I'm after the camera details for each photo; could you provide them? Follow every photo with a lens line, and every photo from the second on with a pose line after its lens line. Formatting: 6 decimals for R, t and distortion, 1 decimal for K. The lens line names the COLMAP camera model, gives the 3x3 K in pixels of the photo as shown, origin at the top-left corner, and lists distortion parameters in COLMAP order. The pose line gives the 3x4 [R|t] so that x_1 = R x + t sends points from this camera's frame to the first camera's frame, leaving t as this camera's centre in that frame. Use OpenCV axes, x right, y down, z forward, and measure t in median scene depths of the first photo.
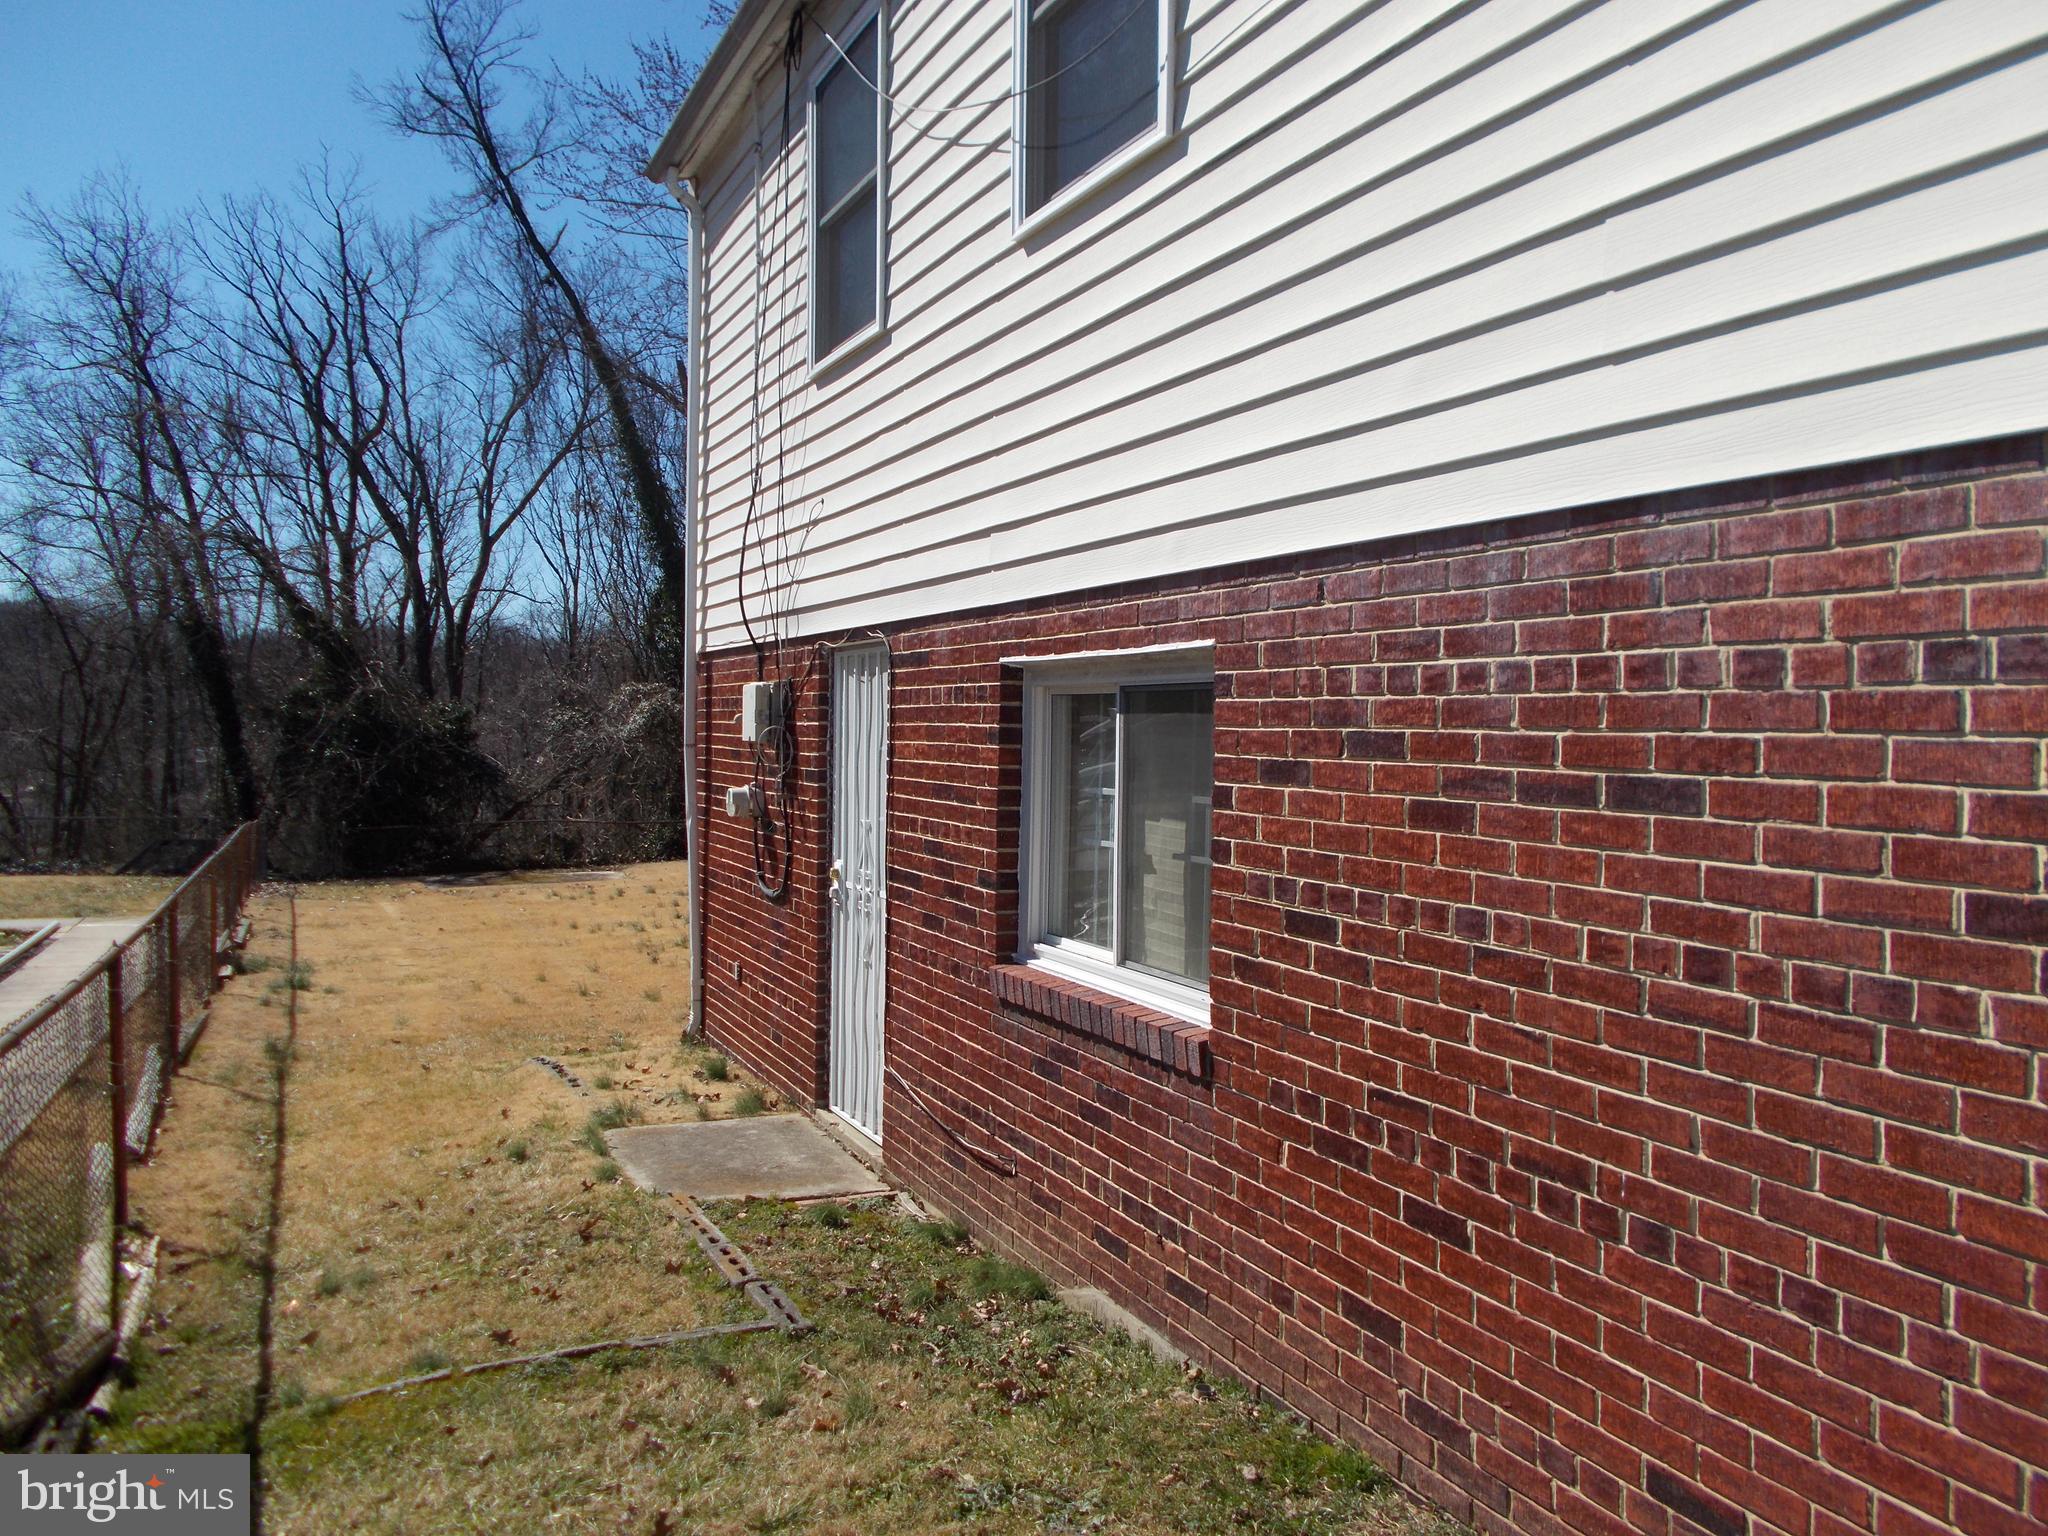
lens RADIAL K [[1571.5, 0, 1030.1], [0, 1571.5, 769.7], [0, 0, 1]] dist [0.015933, -0.019299]
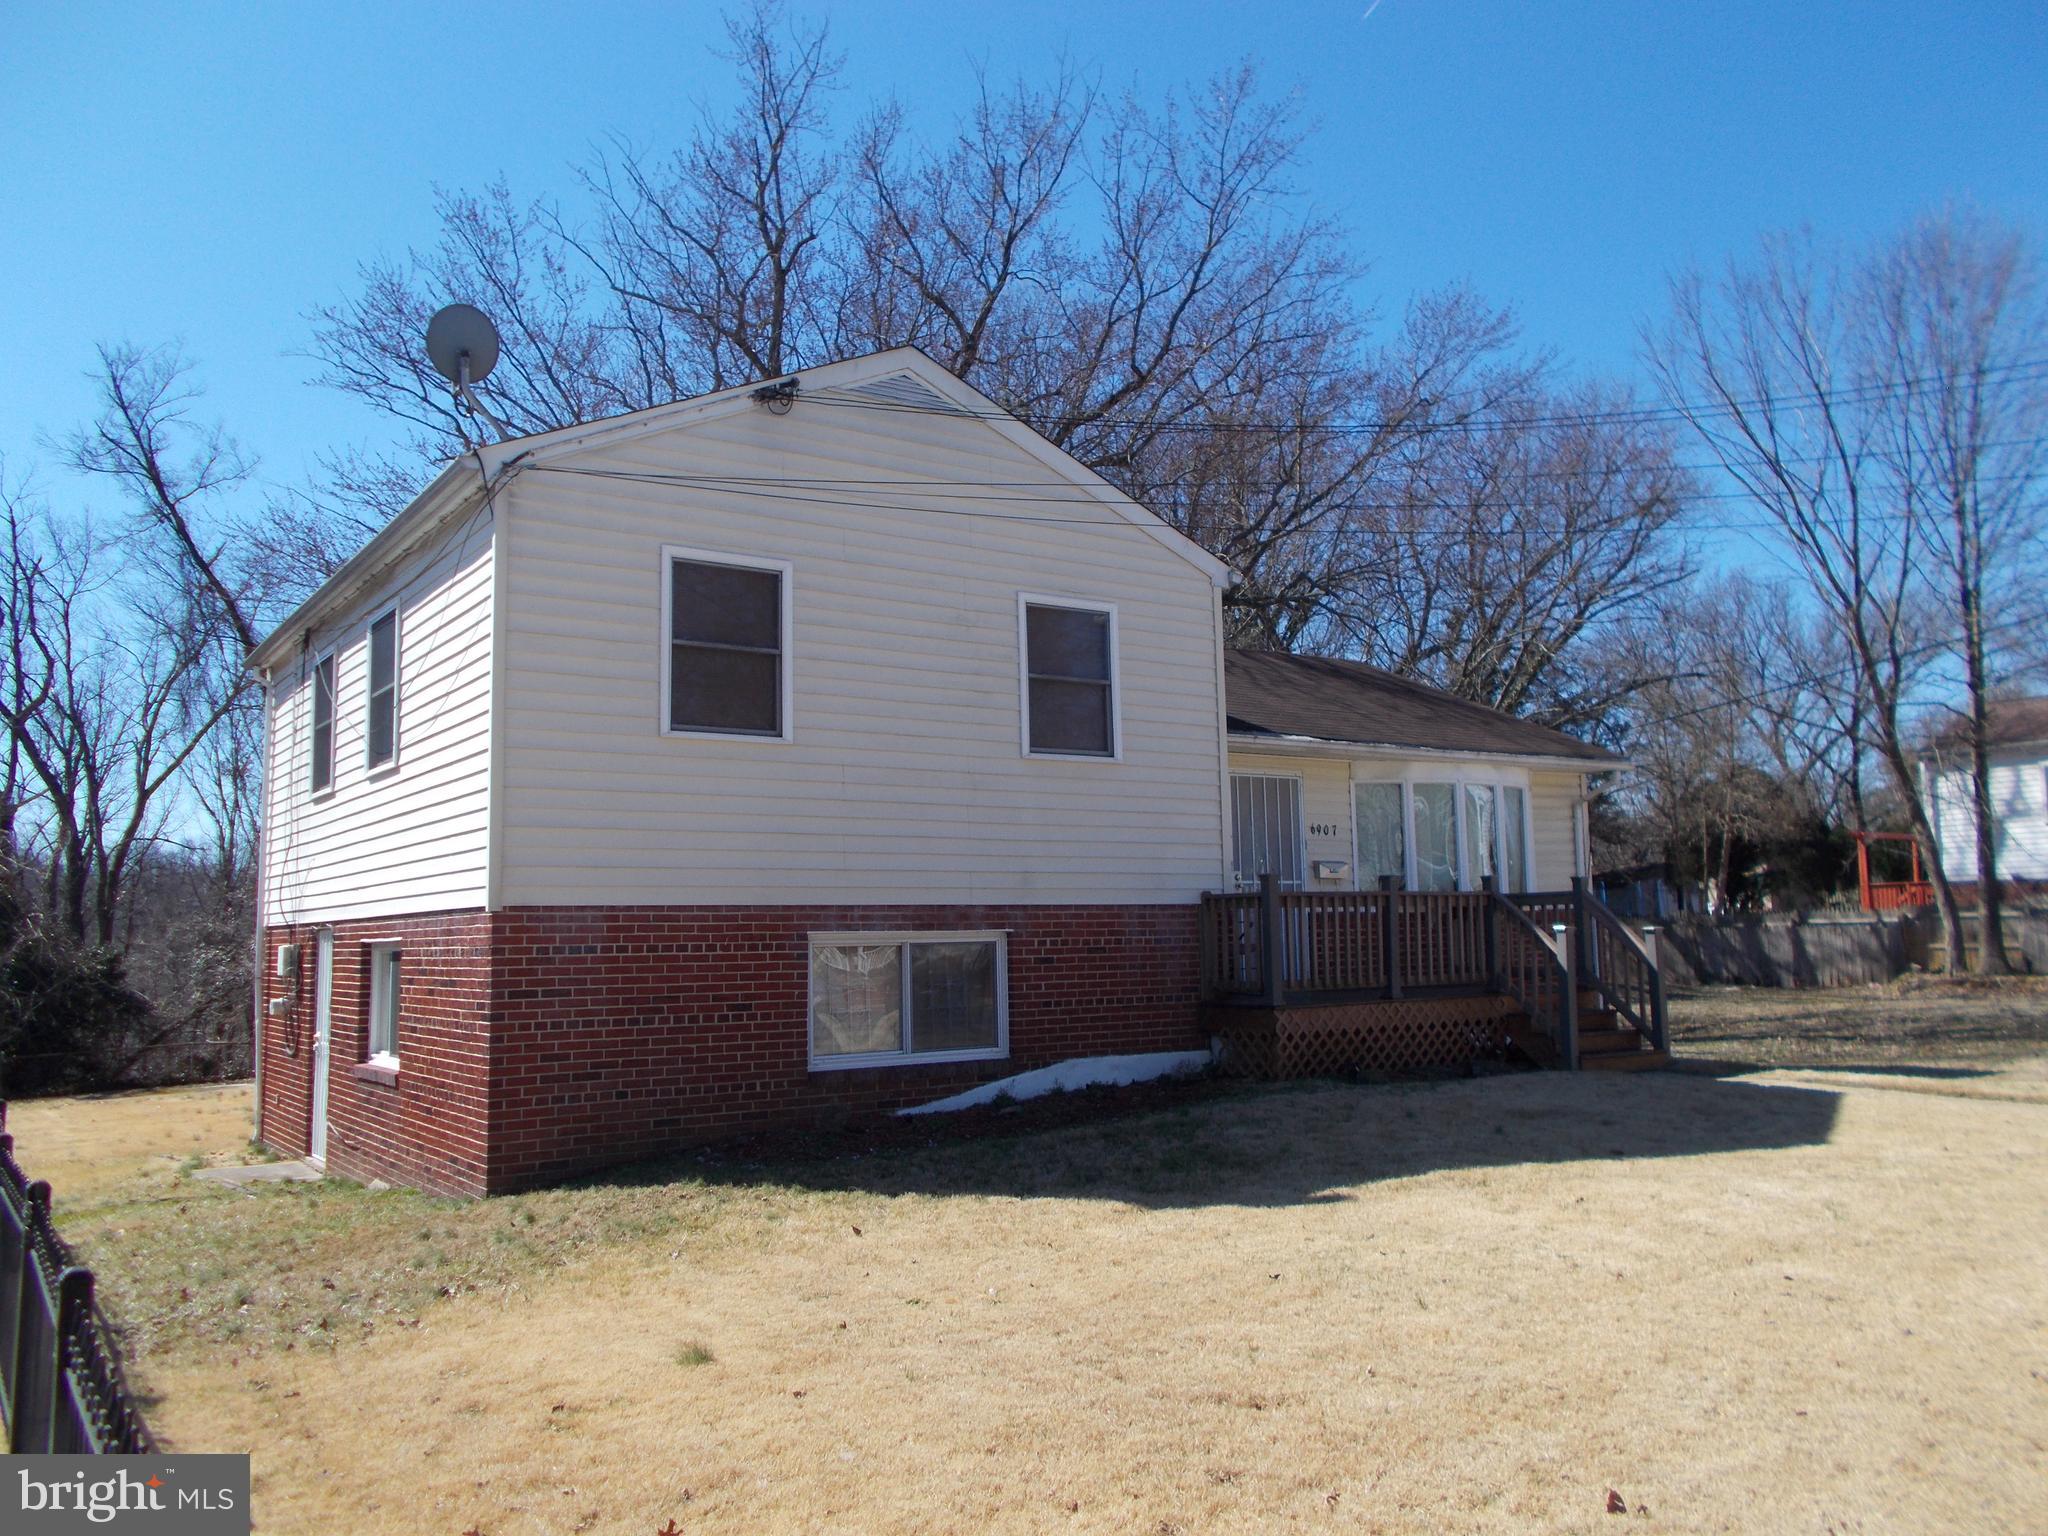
lens RADIAL K [[1571.5, 0, 1018.6], [0, 1571.5, 756.7], [0, 0, 1]] dist [0.015933, -0.019299]
pose [[0.984237, -0.012957, 0.176381, 0.088452], [0.037616, 0.989831, -0.137186, 0.003799], [-0.172810, 0.141659, 0.974715, -0.256831]]
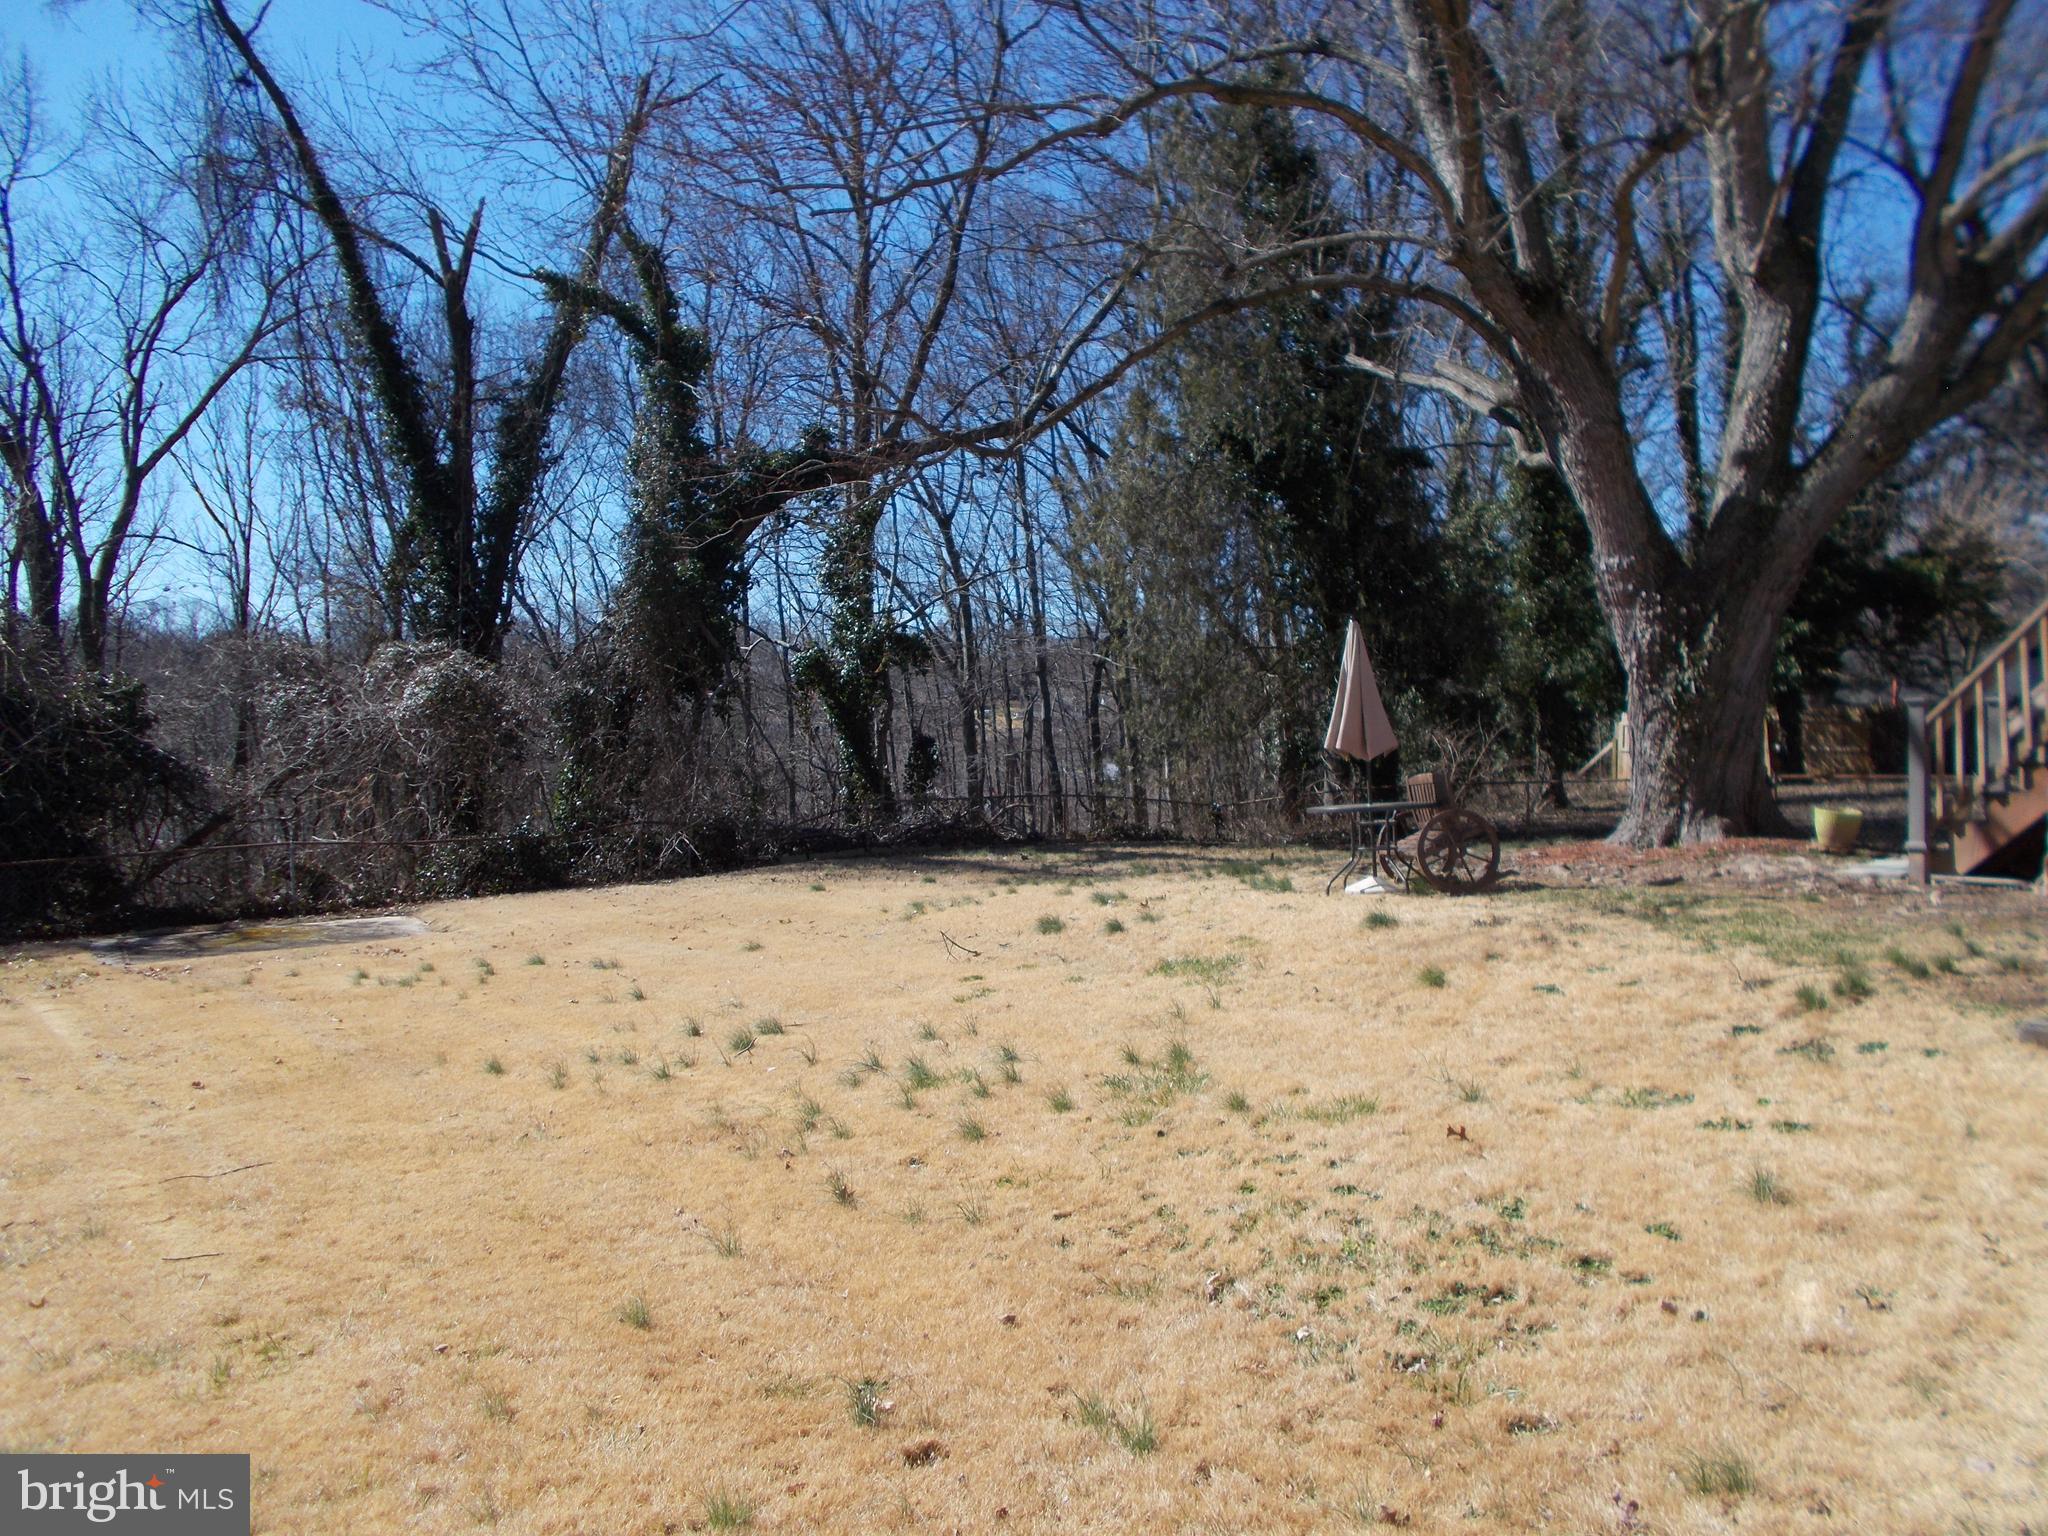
lens RADIAL K [[1571.5, 0, 1023.1], [0, 1571.5, 764.1], [0, 0, 1]] dist [0.015933, -0.019299]
pose [[0.979960, -0.018671, 0.198318, -0.112206], [0.018843, 0.999822, 0.001018, 0.003385], [-0.198301, 0.002739, 0.980137, 0.242755]]
